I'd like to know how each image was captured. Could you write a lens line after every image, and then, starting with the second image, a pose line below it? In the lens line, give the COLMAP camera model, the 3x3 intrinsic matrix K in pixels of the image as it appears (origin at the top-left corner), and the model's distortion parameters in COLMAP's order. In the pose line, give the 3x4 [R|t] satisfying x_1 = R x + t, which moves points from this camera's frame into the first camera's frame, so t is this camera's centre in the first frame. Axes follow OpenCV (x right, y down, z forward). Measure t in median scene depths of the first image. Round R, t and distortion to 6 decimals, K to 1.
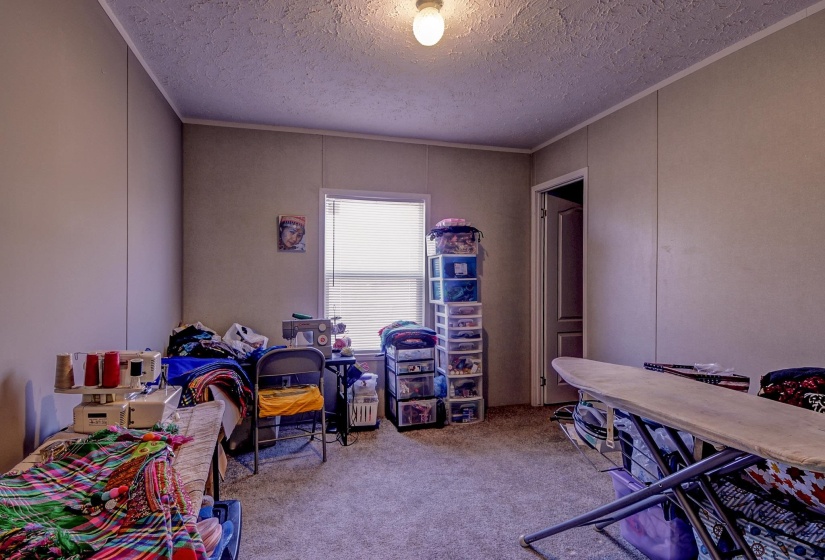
lens RADIAL K [[437.5, 0, 412.1], [0, 437.5, 277.5], [0, 0, 1]] dist [0.039161, -0.042662]
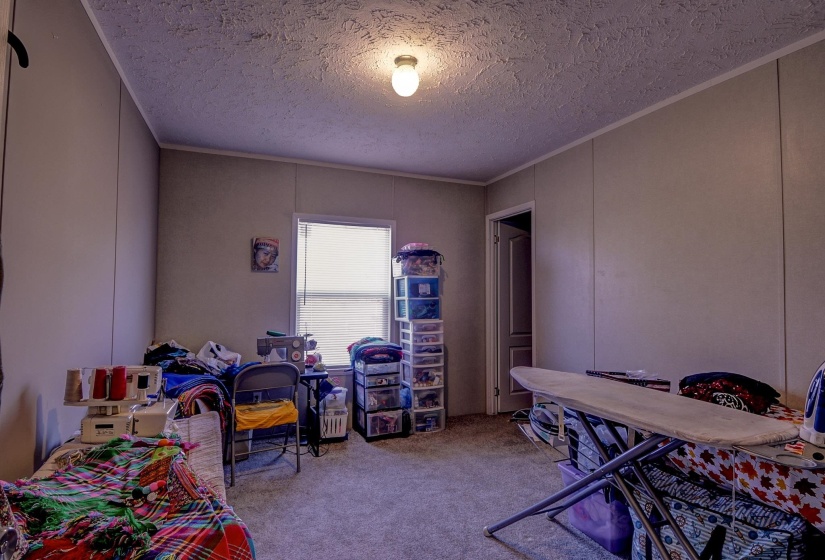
lens RADIAL K [[427.6, 0, 411.3], [0, 427.6, 279.6], [0, 0, 1]] dist [0.042717, -0.050671]
pose [[0.993838, 0.006211, 0.110670, -0.057662], [-0.001958, 0.999257, -0.038493, -0.002784], [-0.110827, 0.038039, 0.993112, -0.085132]]
